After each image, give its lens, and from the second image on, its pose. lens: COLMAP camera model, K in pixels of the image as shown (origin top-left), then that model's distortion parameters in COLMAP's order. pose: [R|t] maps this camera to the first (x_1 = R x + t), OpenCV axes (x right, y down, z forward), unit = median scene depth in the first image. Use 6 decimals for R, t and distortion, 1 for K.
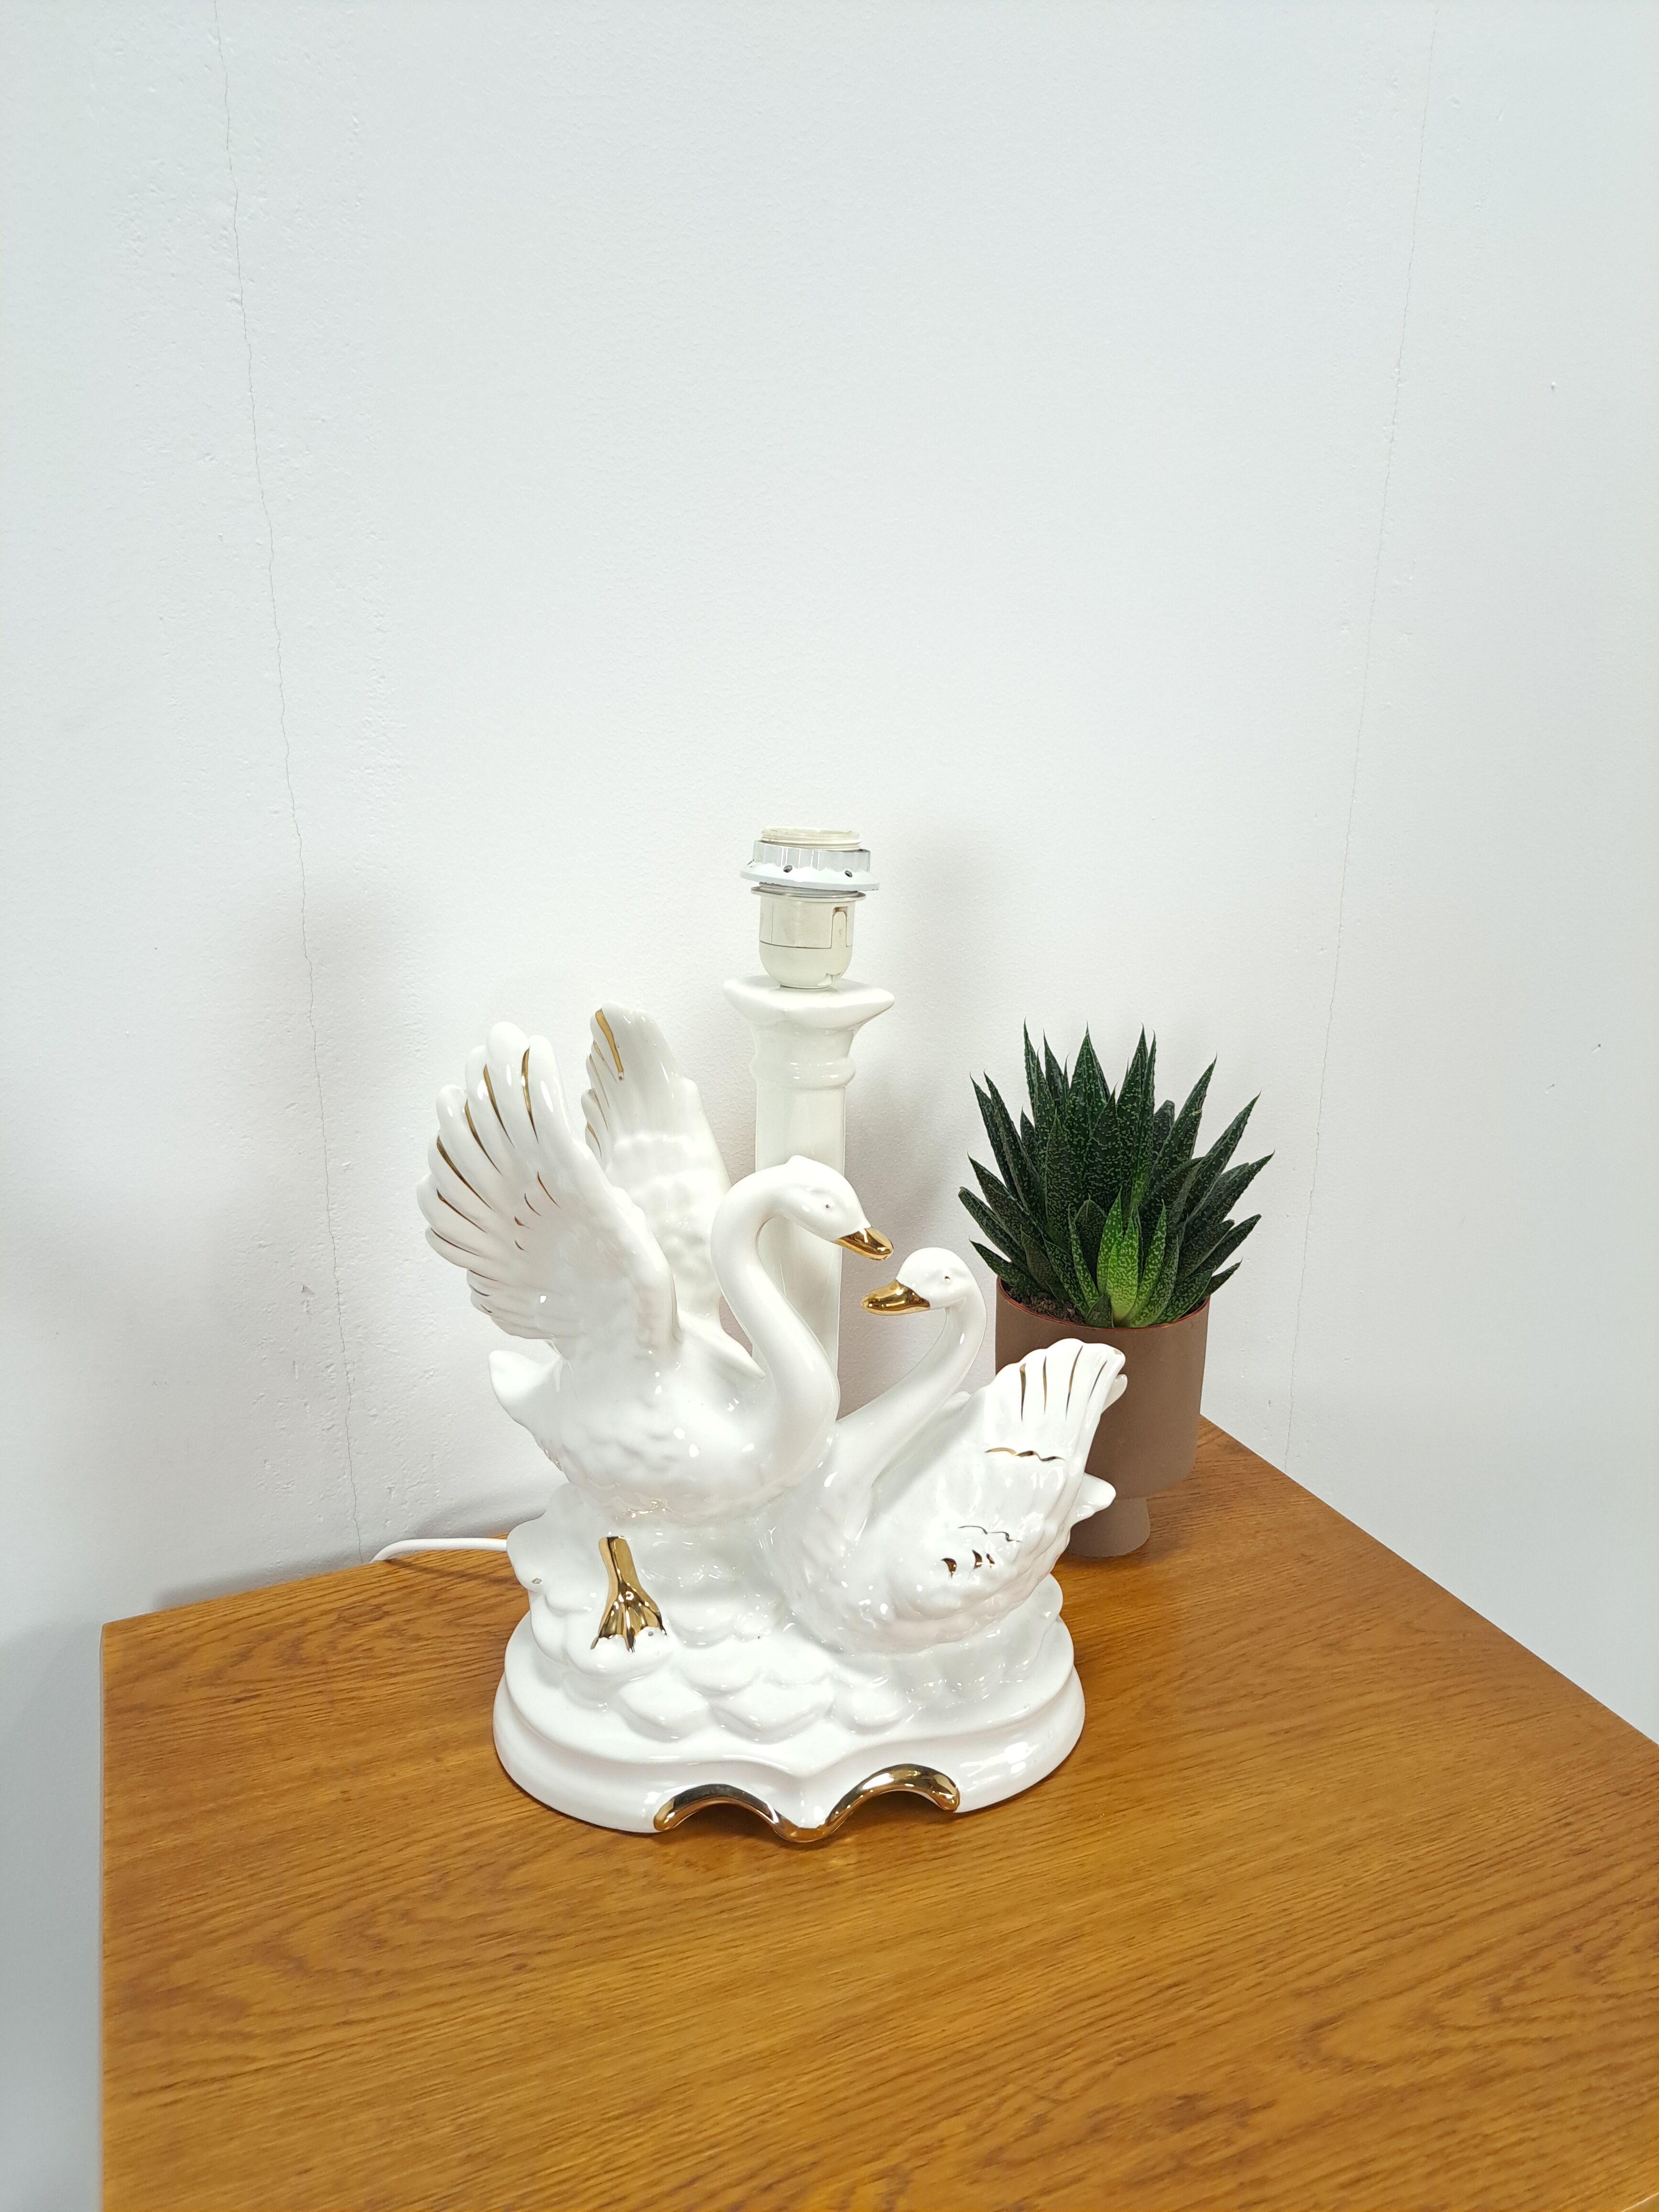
lens RADIAL K [[1639.6, 0, 840.2], [0, 1639.6, 1090.7], [0, 0, 1]] dist [0.017900, -0.013445]
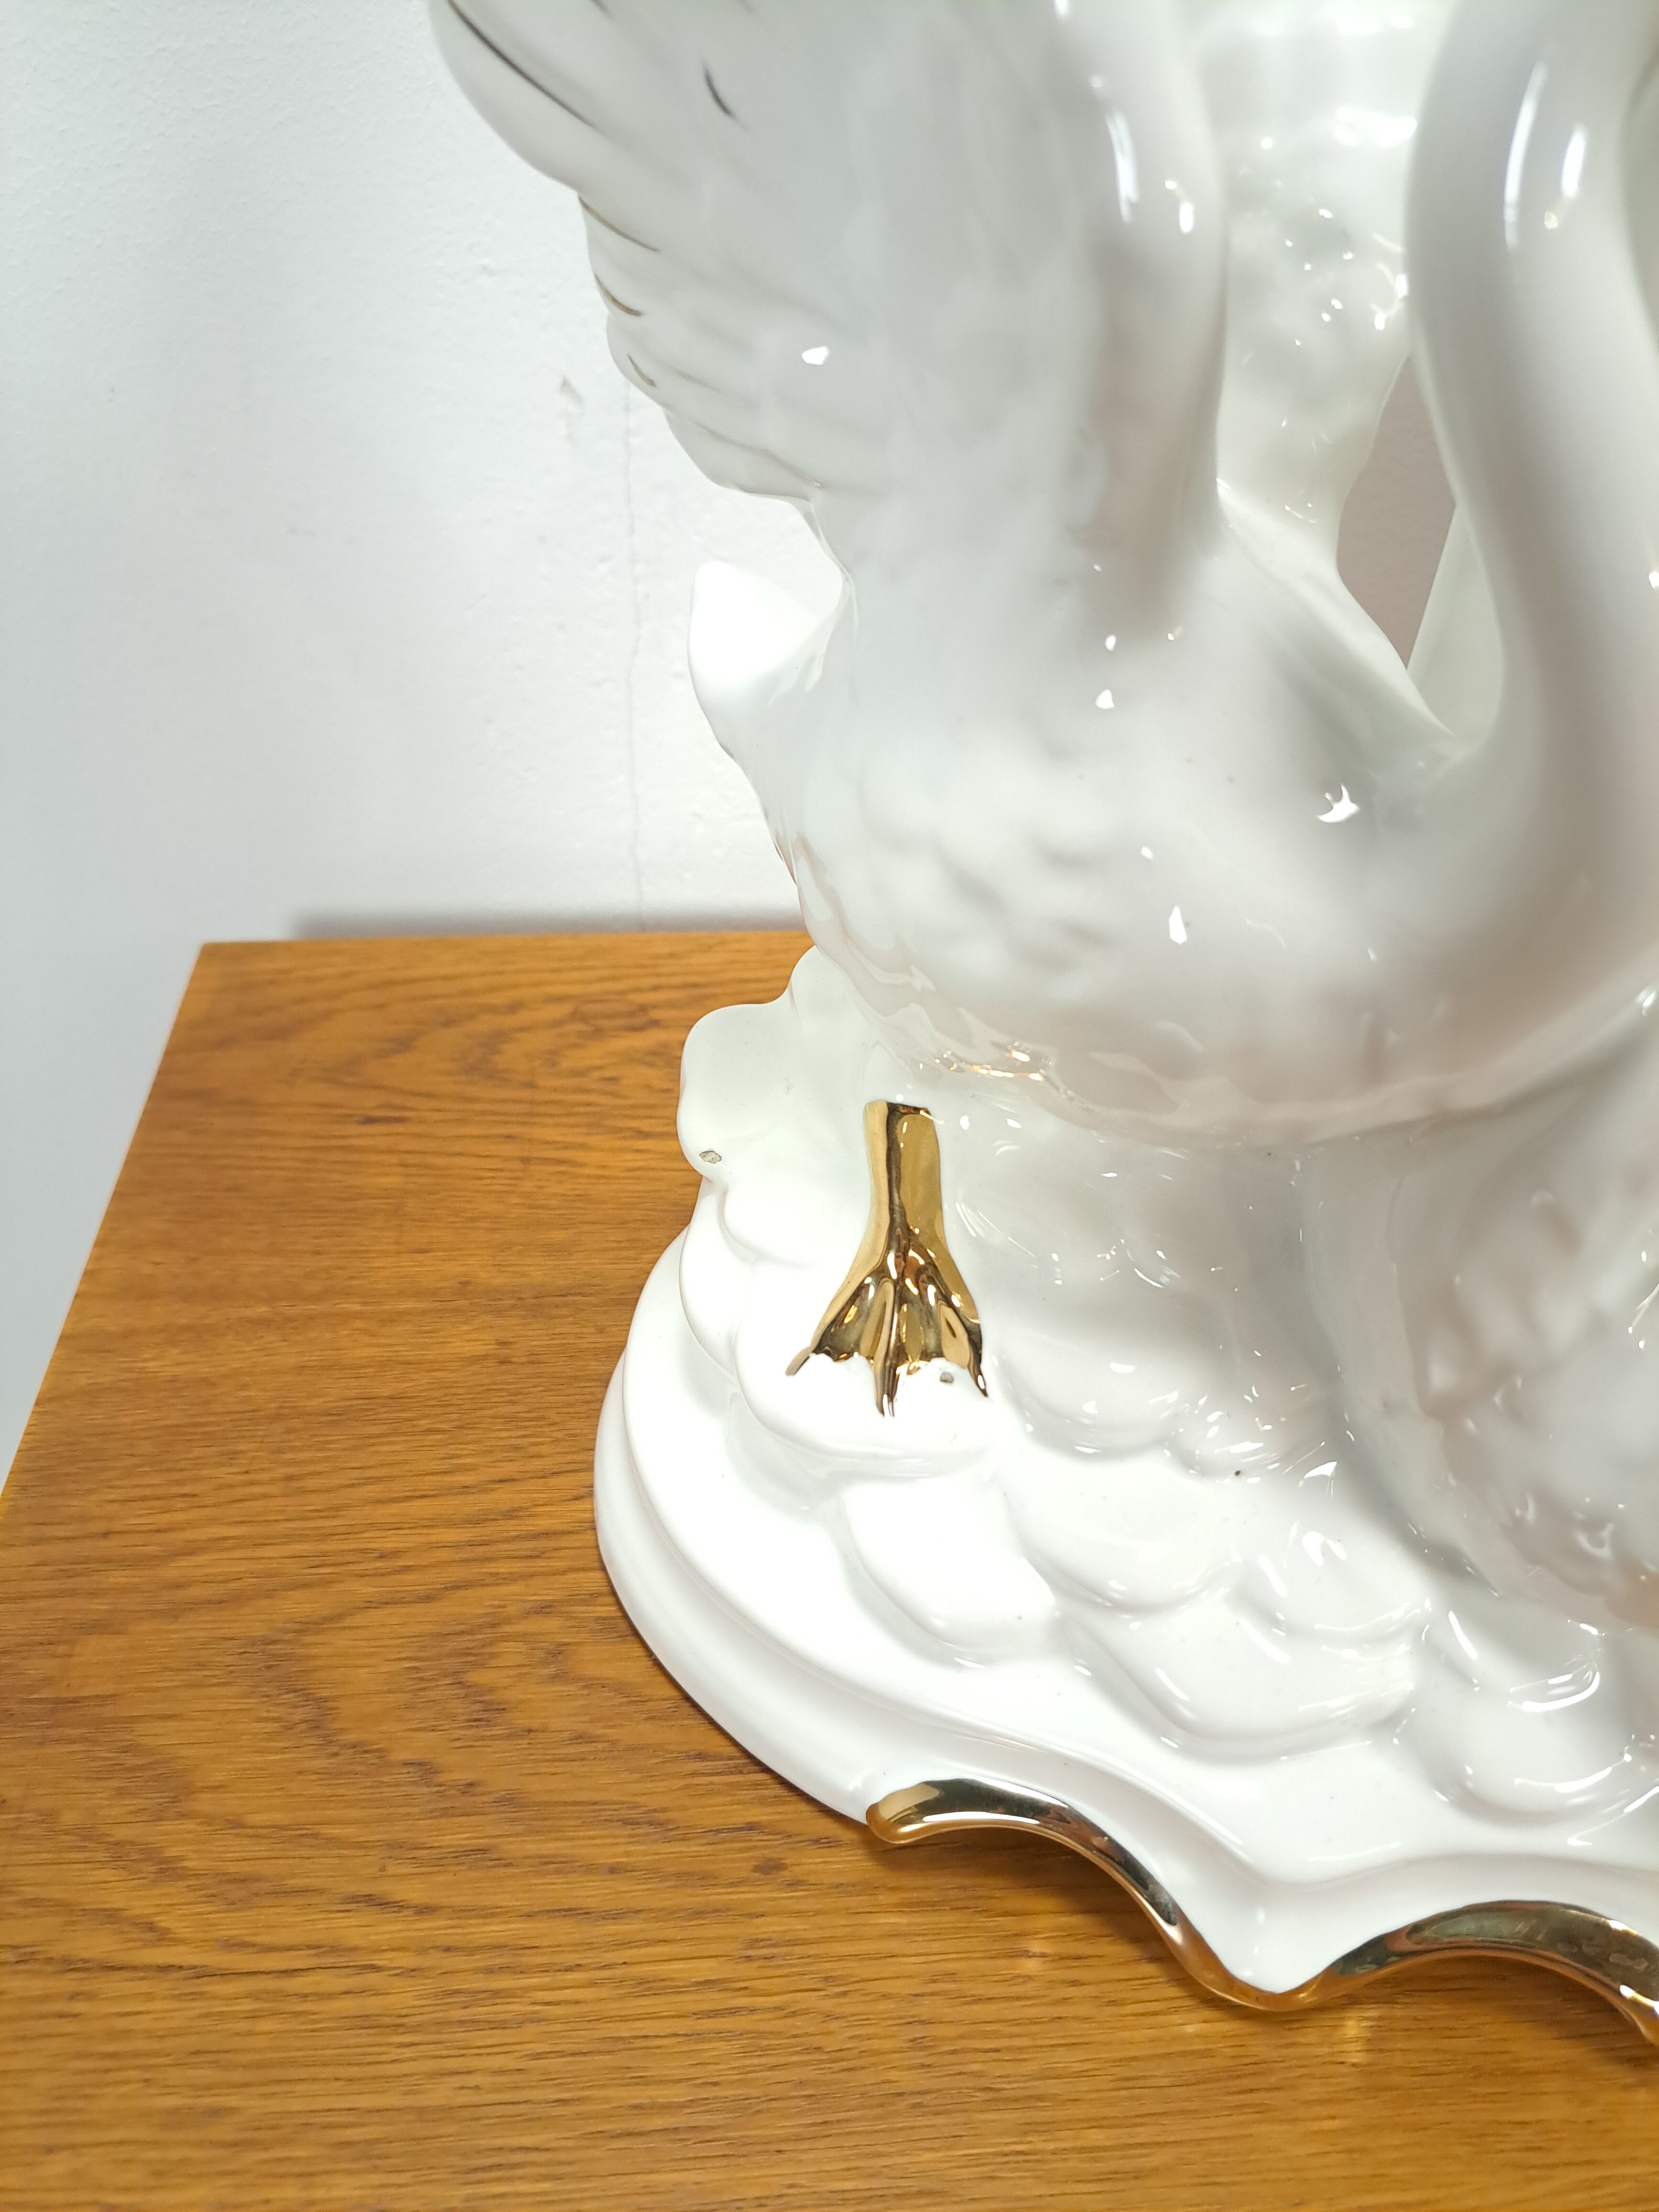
lens RADIAL K [[1639.6, 0, 832.5], [0, 1639.6, 1140.3], [0, 0, 1]] dist [0.017900, -0.013445]
pose [[0.956169, 0.214902, -0.198890, -0.122101], [-0.130705, 0.921056, 0.366841, 0.176773], [0.262024, -0.324766, 0.908774, 0.615638]]
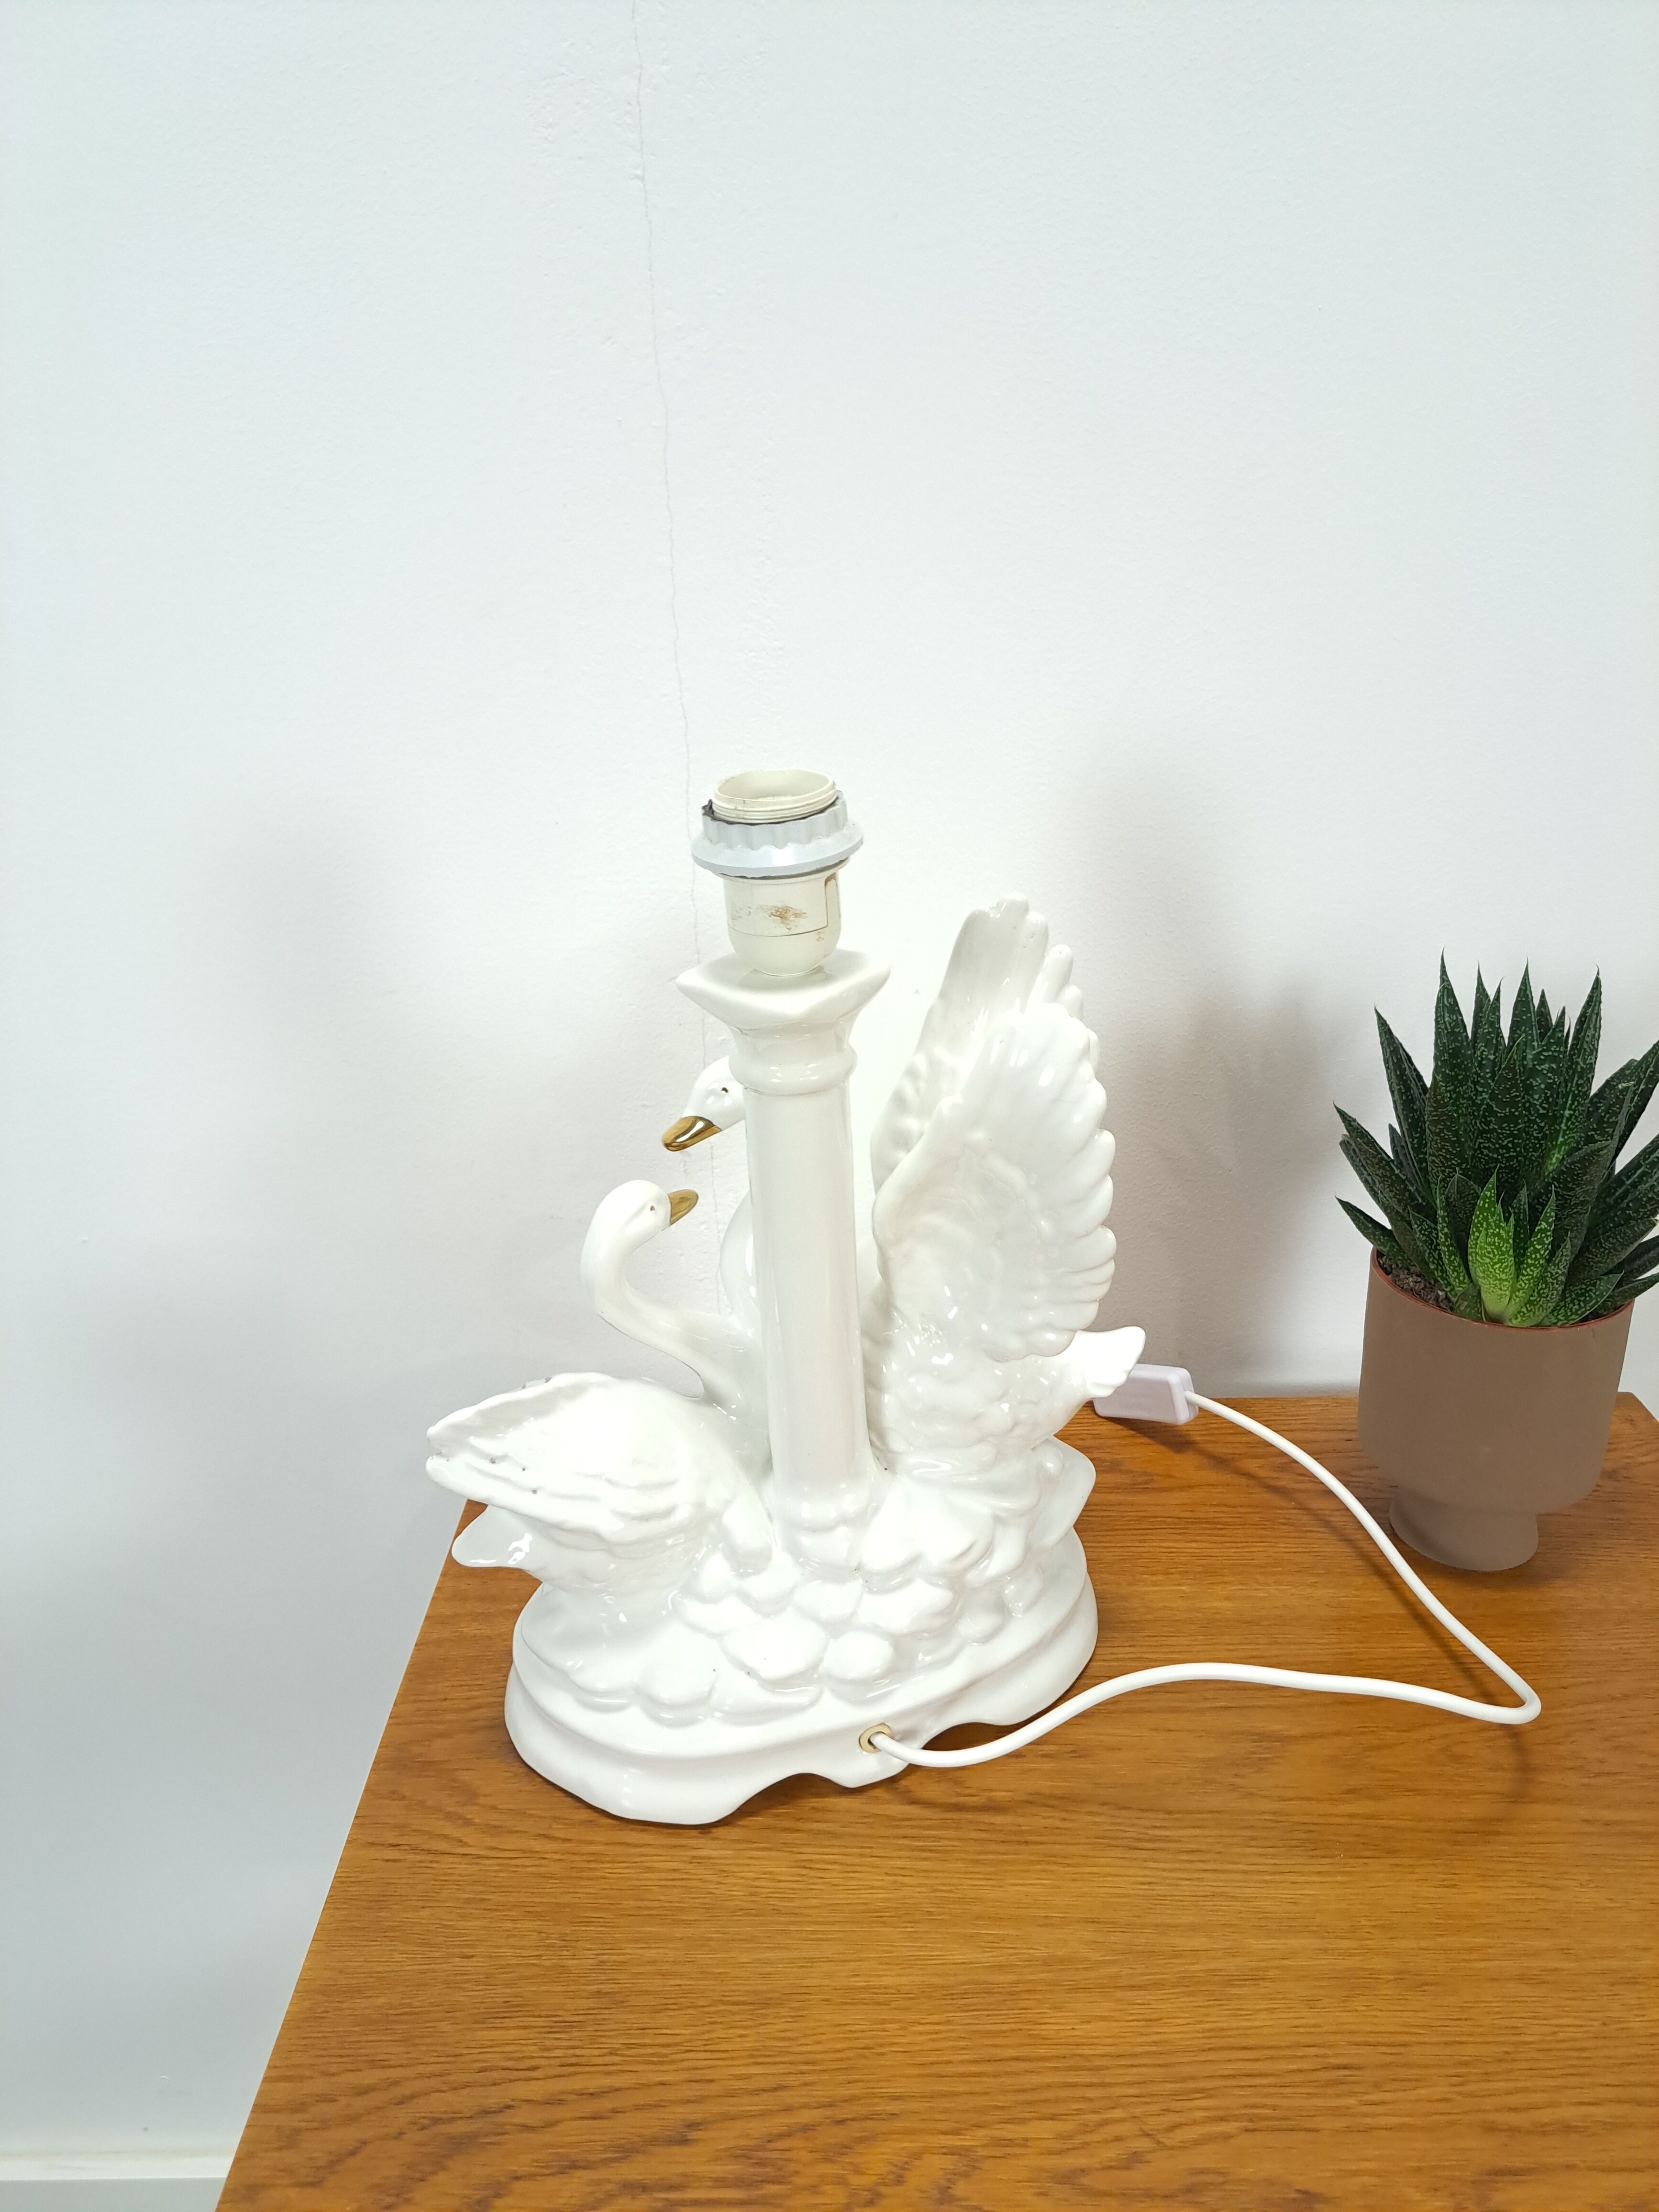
lens RADIAL K [[1639.6, 0, 825.2], [0, 1639.6, 1091.9], [0, 0, 1]] dist [0.017900, -0.013445]
pose [[0.913648, 0.118289, -0.388916, 0.209763], [-0.079039, 0.990161, 0.115477, -0.058577], [0.398749, -0.074766, 0.914007, 0.096533]]
